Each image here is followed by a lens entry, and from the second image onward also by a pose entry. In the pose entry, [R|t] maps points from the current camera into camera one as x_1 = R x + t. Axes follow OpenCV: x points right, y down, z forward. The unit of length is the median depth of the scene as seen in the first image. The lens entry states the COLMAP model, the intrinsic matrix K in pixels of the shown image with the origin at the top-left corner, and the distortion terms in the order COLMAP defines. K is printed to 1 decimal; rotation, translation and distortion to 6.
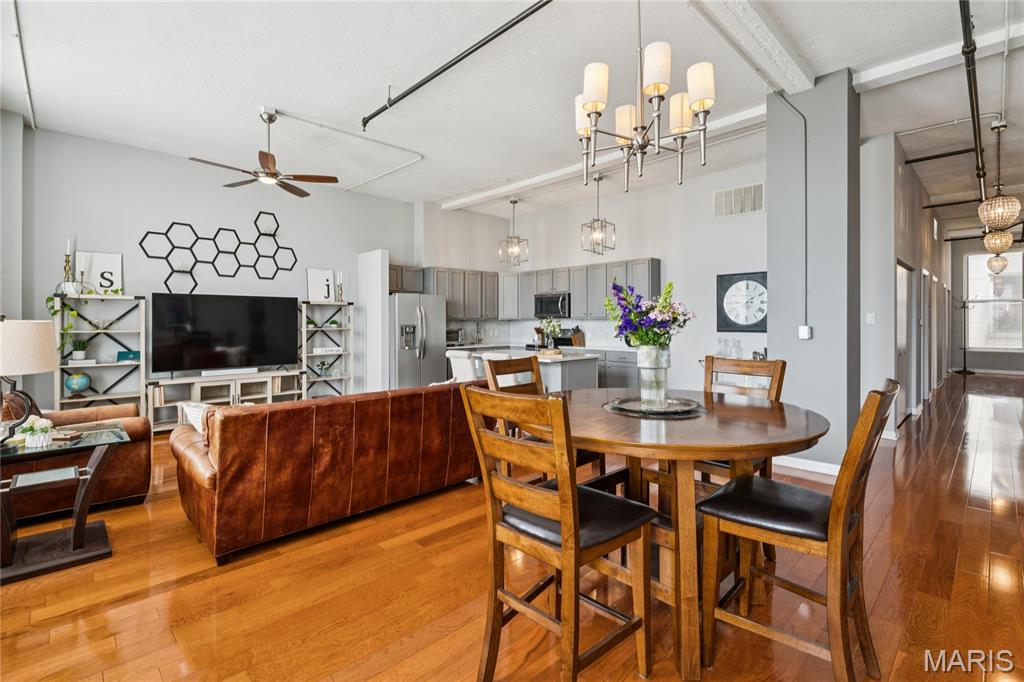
lens RADIAL K [[460.6, 0, 504.2], [0, 460.6, 322.9], [0, 0, 1]] dist [0.000710, -0.001610]
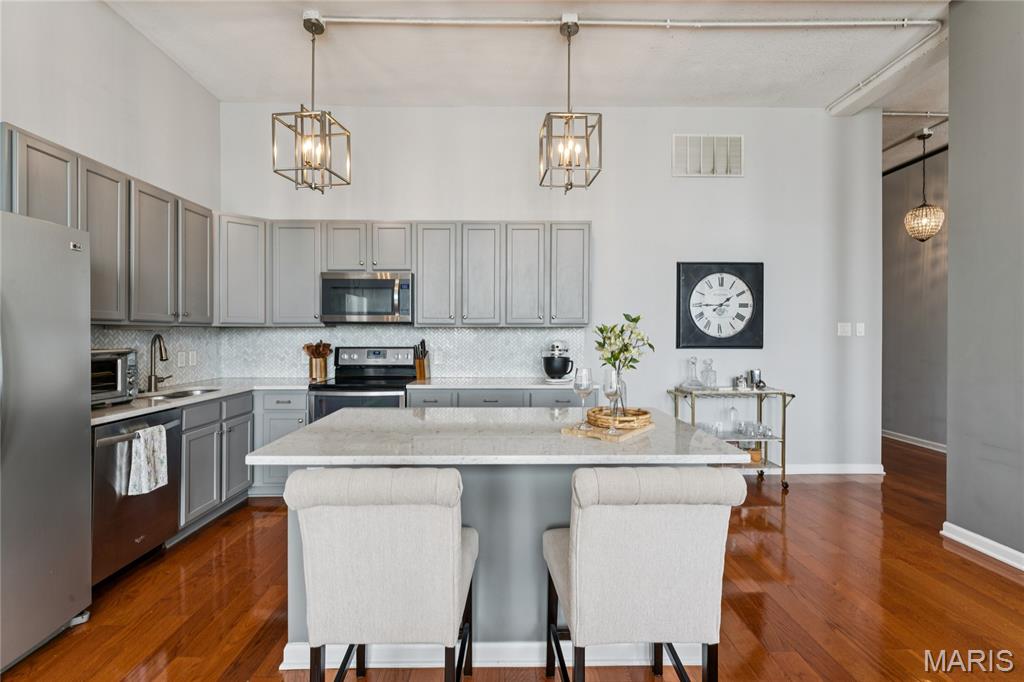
lens RADIAL K [[460.6, 0, 507.5], [0, 460.6, 336.5], [0, 0, 1]] dist [0.000710, -0.001610]
pose [[0.674605, -0.001125, 0.738178, -0.184004], [-0.000045, 0.999999, 0.001565, 0.001118], [-0.738179, -0.001089, 0.674604, 0.719813]]
